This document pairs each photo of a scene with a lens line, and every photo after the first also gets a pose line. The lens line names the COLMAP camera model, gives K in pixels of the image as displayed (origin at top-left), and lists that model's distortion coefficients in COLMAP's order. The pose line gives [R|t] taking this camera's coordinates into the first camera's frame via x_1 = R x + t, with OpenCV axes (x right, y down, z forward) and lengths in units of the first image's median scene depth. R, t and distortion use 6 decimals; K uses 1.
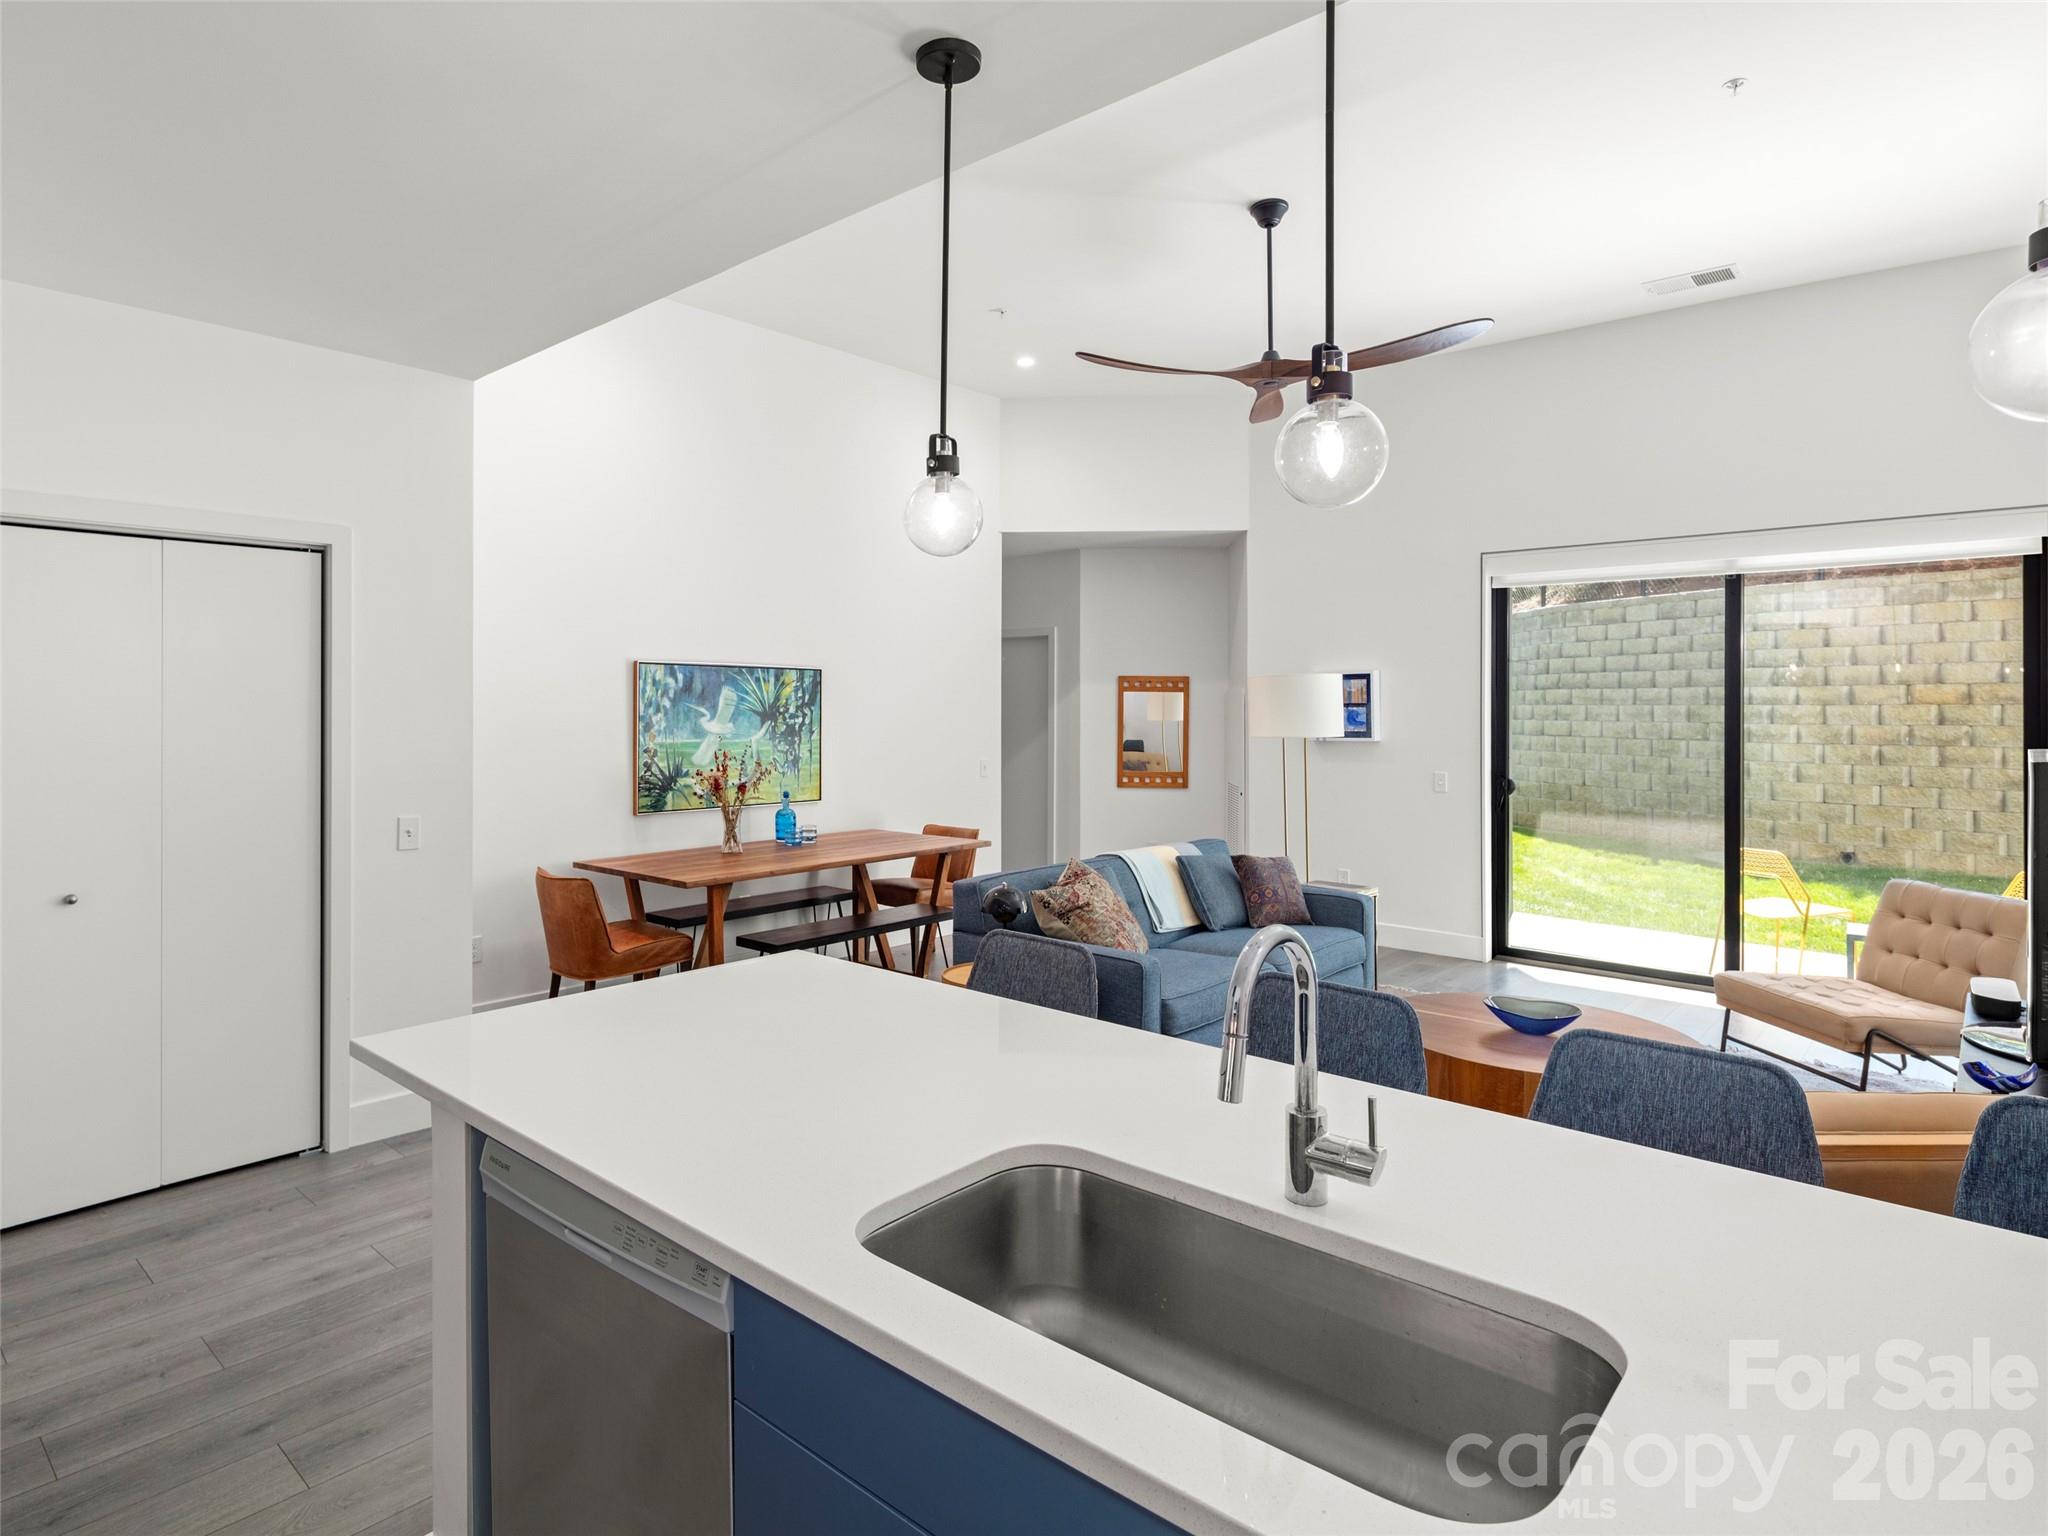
lens RADIAL K [[1126.4, 0, 954.6], [0, 1126.4, 715.8], [0, 0, 1]] dist [0.003766, -0.003490]
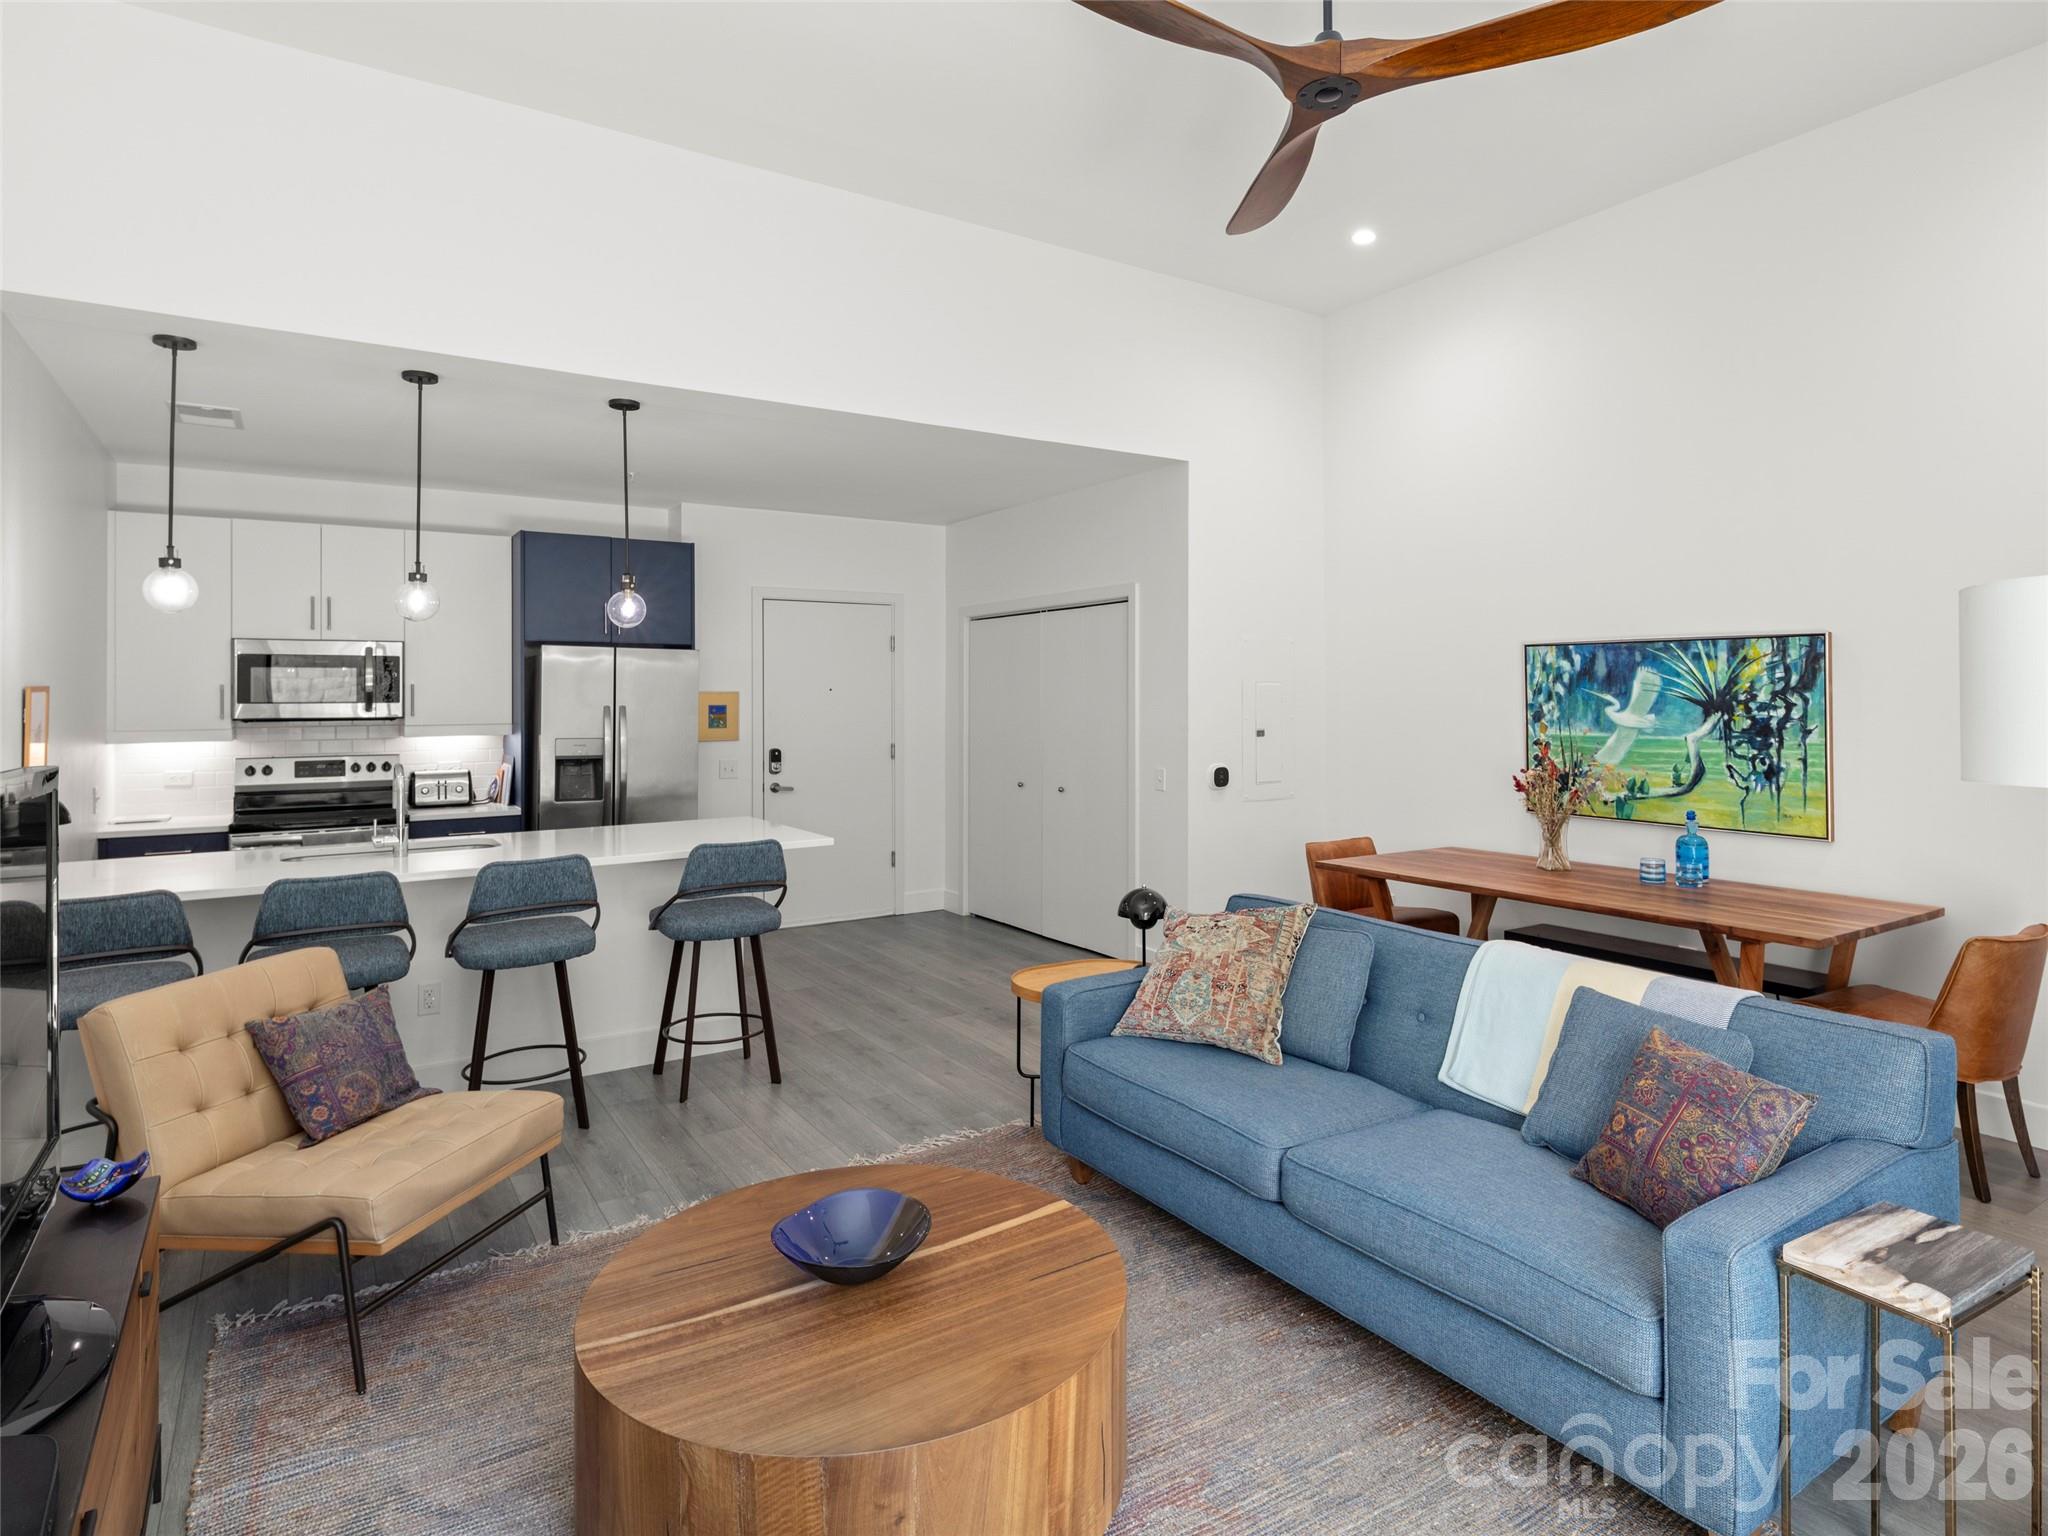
lens RADIAL K [[1126.4, 0, 1007.9], [0, 1126.4, 670.3], [0, 0, 1]] dist [0.003766, -0.003490]
pose [[-0.253684, -0.022199, -0.967032, 0.620104], [-0.004111, 0.999752, -0.021872, -0.004789], [0.967279, -0.001573, -0.253712, 0.719644]]
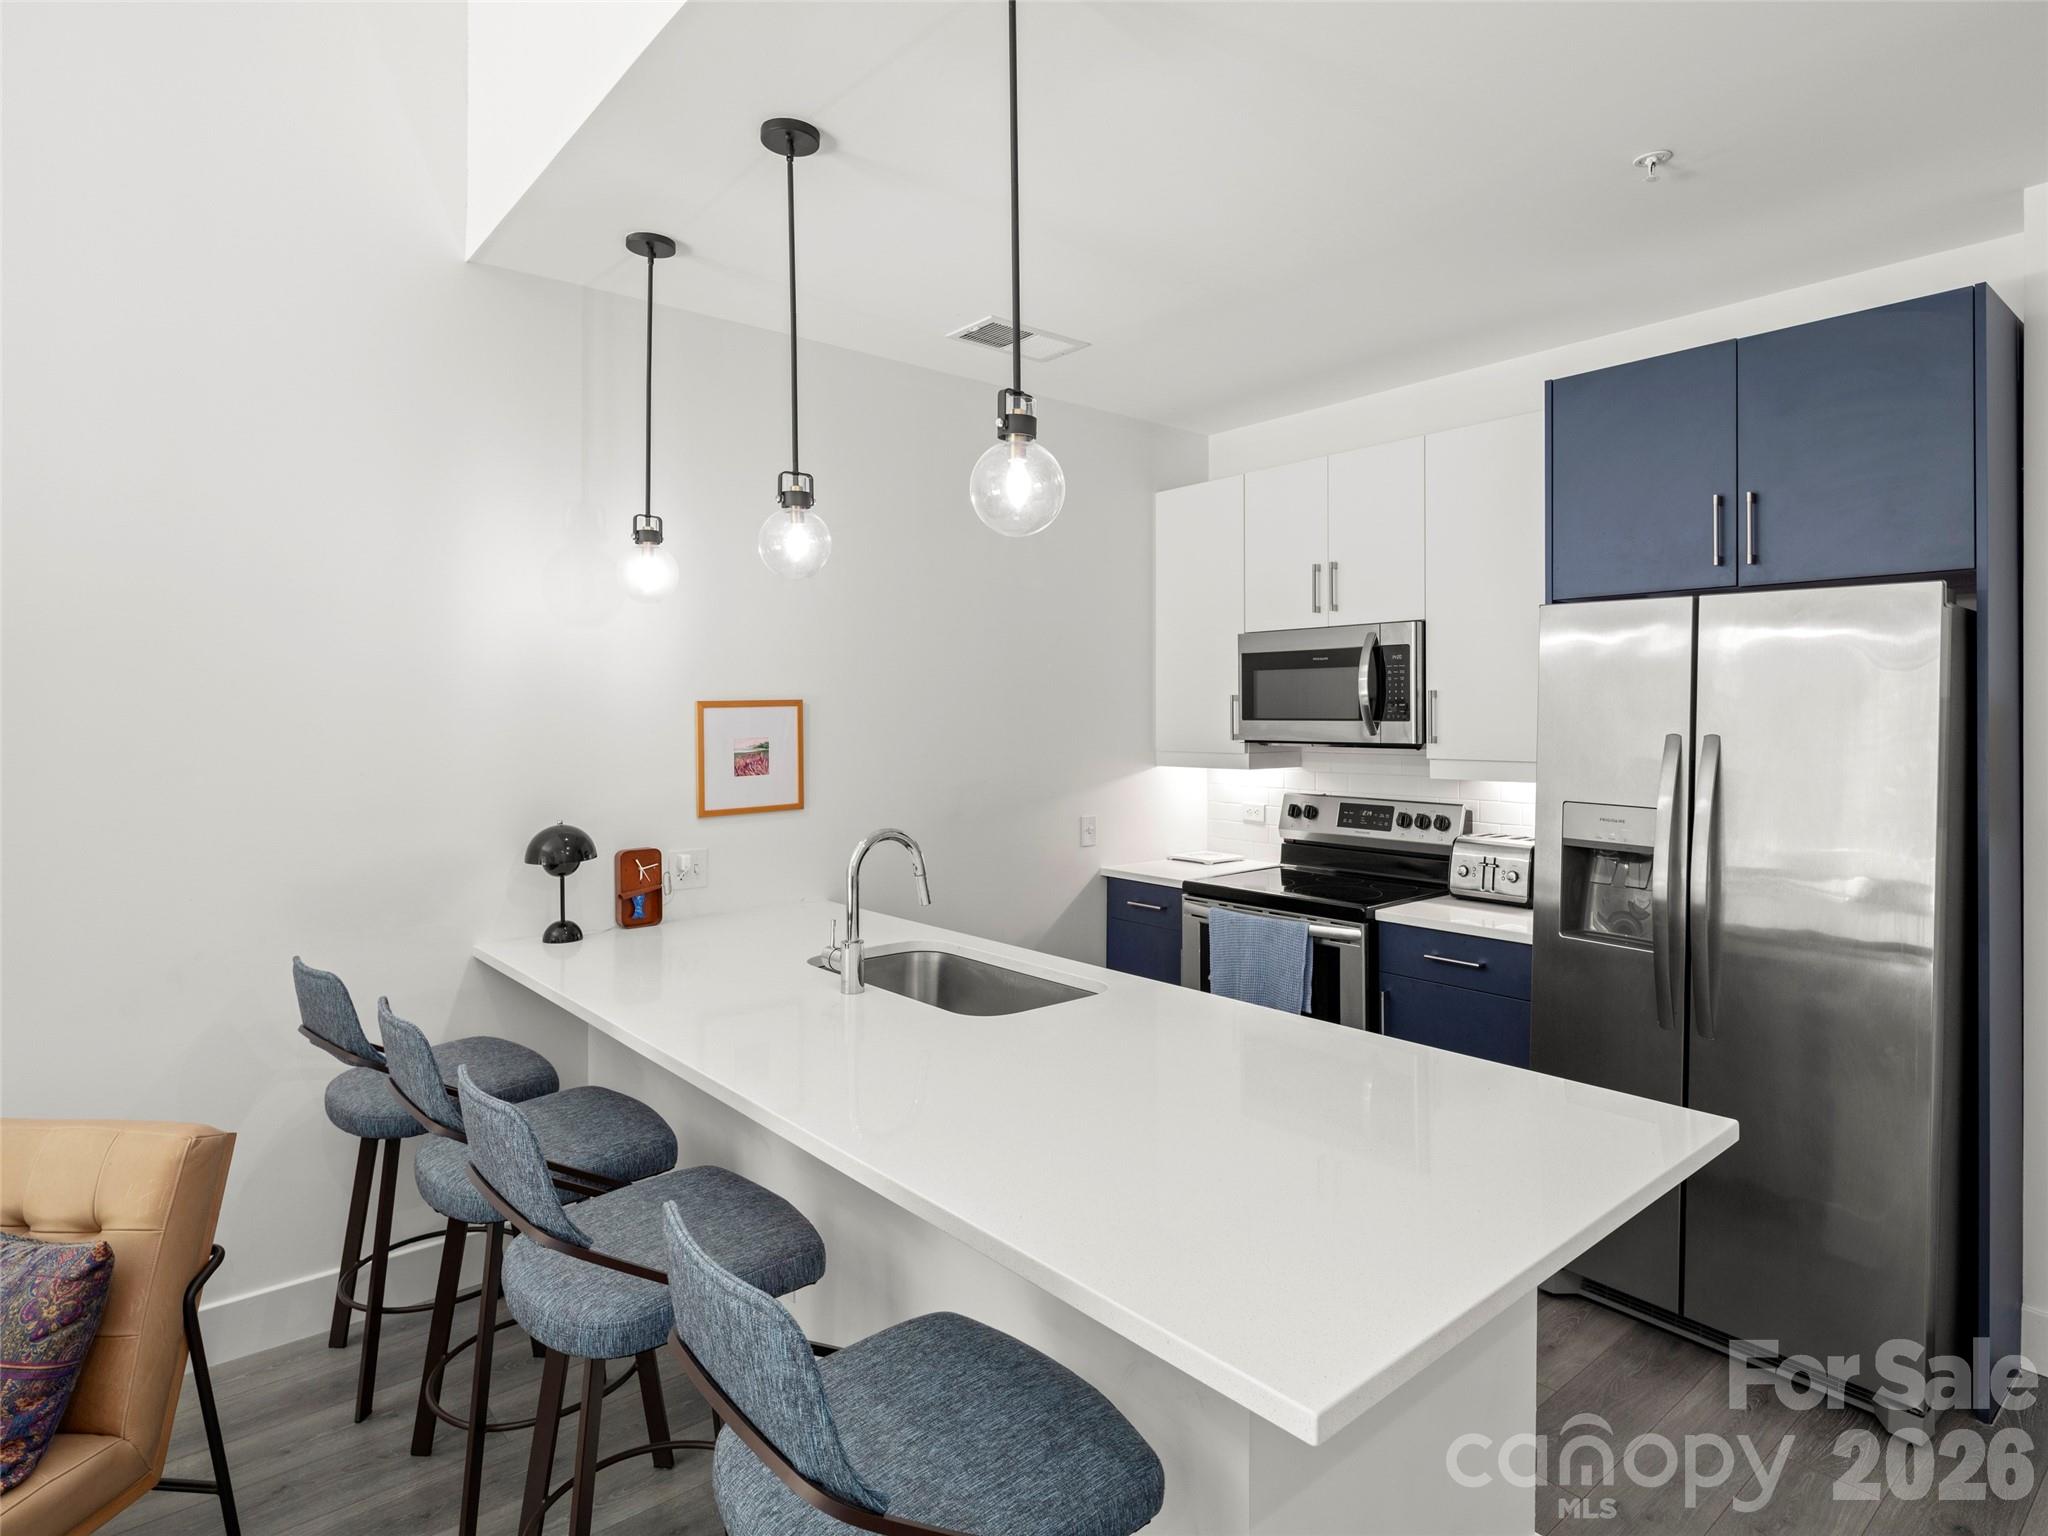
lens RADIAL K [[1126.4, 0, 1070.9], [0, 1126.4, 712.4], [0, 0, 1]] dist [0.003766, -0.003490]
pose [[-0.995463, 0.001942, 0.095127, -0.045446], [0.002593, 0.999974, 0.006716, -0.005094], [-0.095111, 0.006933, -0.995443, 0.578354]]
